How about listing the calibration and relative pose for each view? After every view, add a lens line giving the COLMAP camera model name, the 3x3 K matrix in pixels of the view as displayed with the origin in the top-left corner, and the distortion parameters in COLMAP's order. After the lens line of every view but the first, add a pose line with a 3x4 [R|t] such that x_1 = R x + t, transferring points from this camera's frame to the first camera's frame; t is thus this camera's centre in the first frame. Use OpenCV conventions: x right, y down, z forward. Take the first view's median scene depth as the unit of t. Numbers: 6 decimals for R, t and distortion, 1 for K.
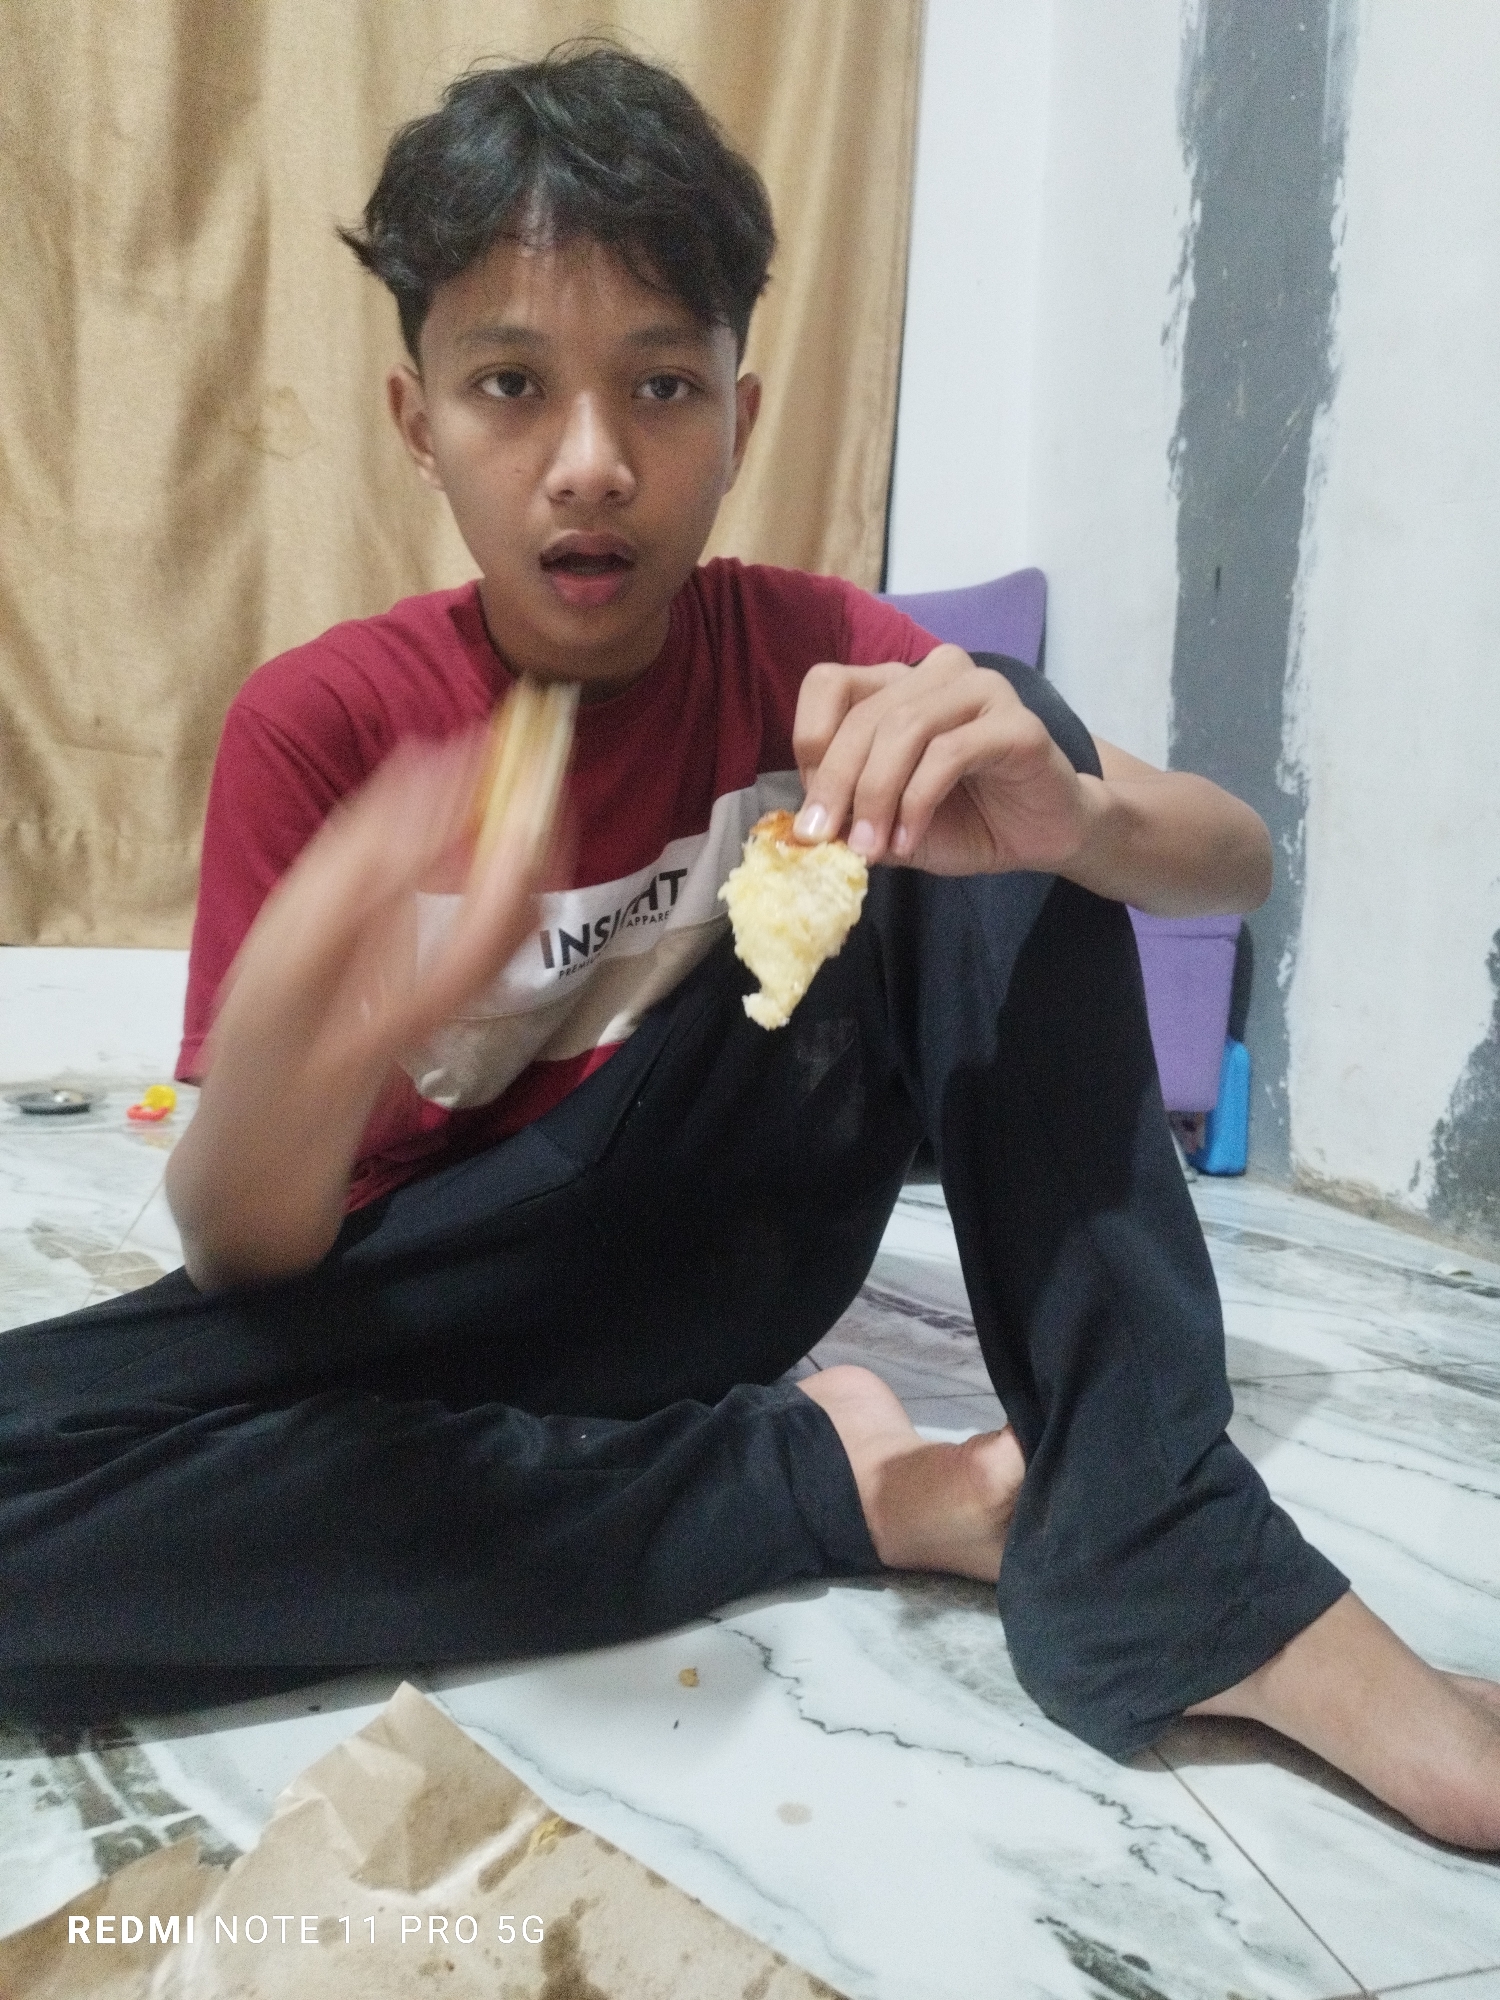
lens RADIAL K [[1472.1, 0, 753.2], [0, 1472.1, 999.7], [0, 0, 1]] dist [0.024864, -0.014771]
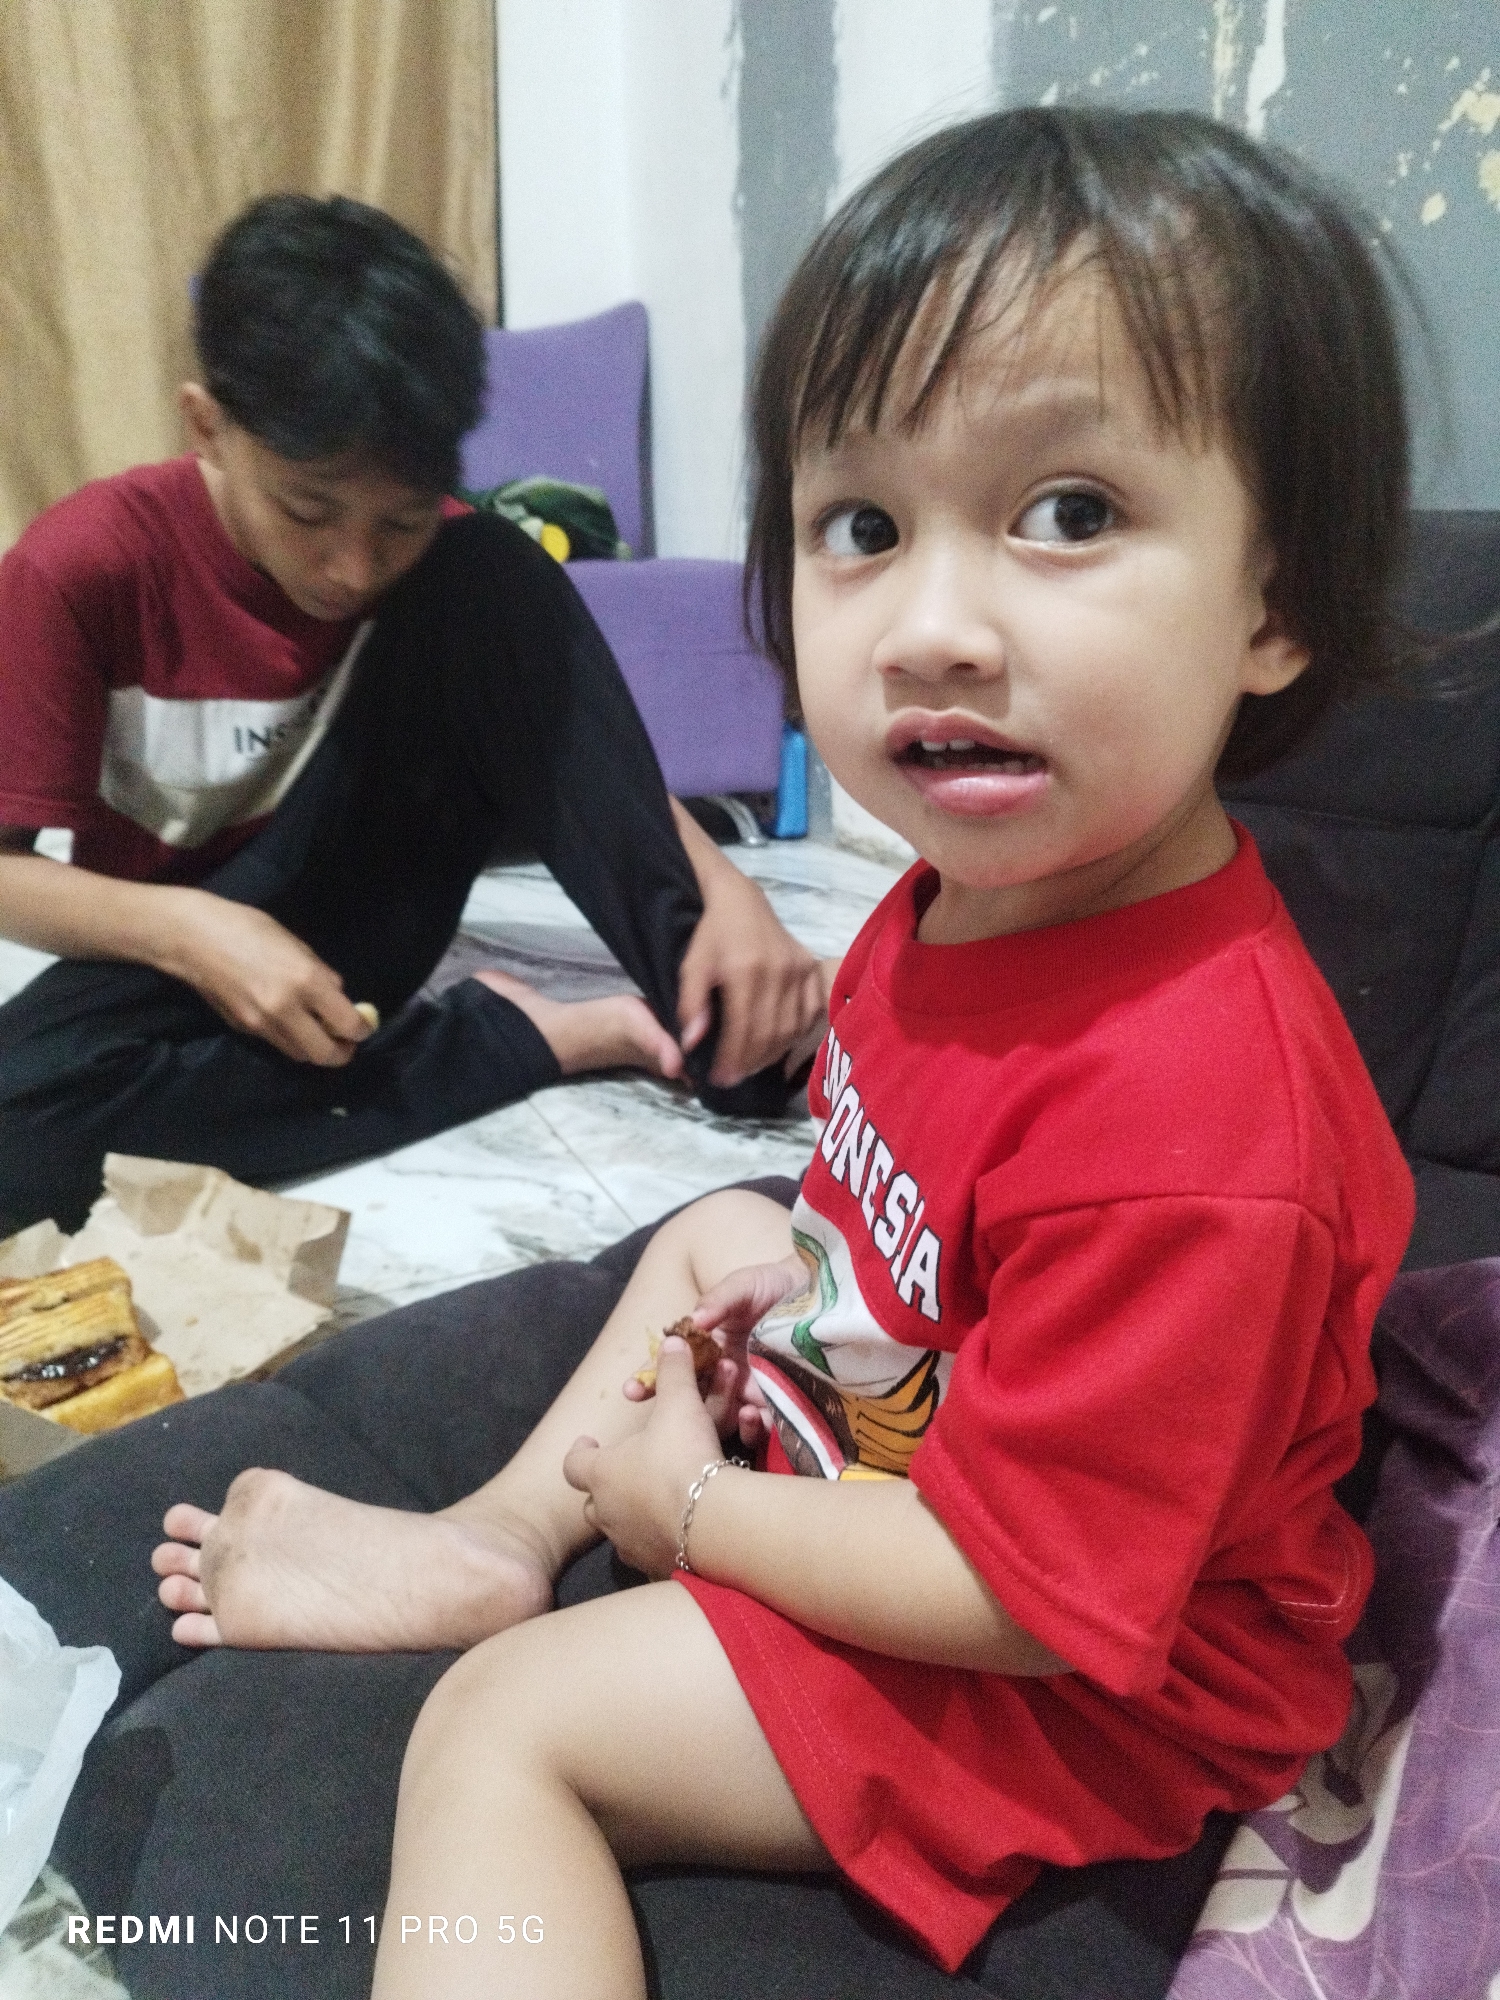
lens RADIAL K [[1472.1, 0, 747.3], [0, 1472.1, 1005.1], [0, 0, 1]] dist [0.024864, -0.014771]
pose [[0.983850, -0.084164, 0.157973, 0.067162], [0.047036, 0.973105, 0.225507, -0.030858], [-0.172704, -0.214435, 0.961349, -0.256225]]
